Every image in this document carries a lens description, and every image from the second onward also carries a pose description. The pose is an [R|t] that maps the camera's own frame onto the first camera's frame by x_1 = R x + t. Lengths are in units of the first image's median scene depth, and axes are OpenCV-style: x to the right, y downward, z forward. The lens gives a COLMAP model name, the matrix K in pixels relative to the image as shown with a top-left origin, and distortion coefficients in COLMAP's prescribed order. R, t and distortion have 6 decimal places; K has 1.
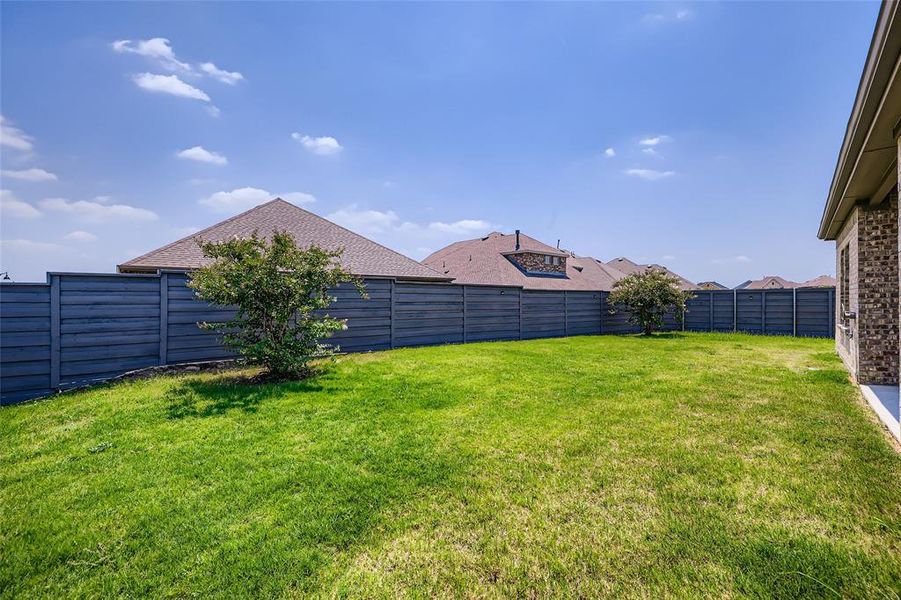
lens RADIAL K [[410.3, 0, 452.0], [0, 410.3, 300.7], [0, 0, 1]] dist [-0.000819, -0.000220]
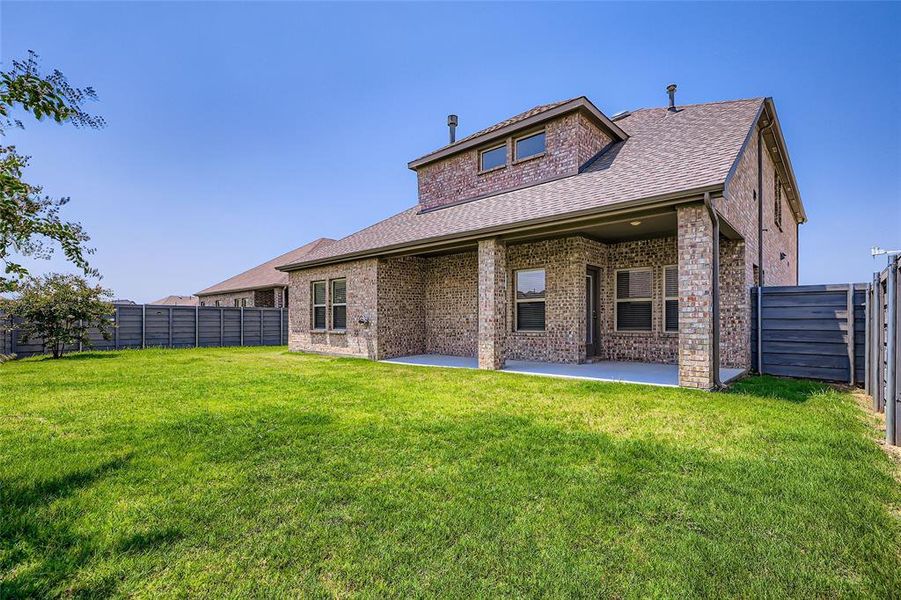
lens RADIAL K [[421.5, 0, 452.0], [0, 421.5, 313.4], [0, 0, 1]] dist [-0.001561, -0.000378]
pose [[0.032177, 0.030918, 0.999004, -0.466160], [-0.006044, 0.999509, -0.030739, 0.033529], [-0.999464, -0.005048, 0.032348, 0.370370]]
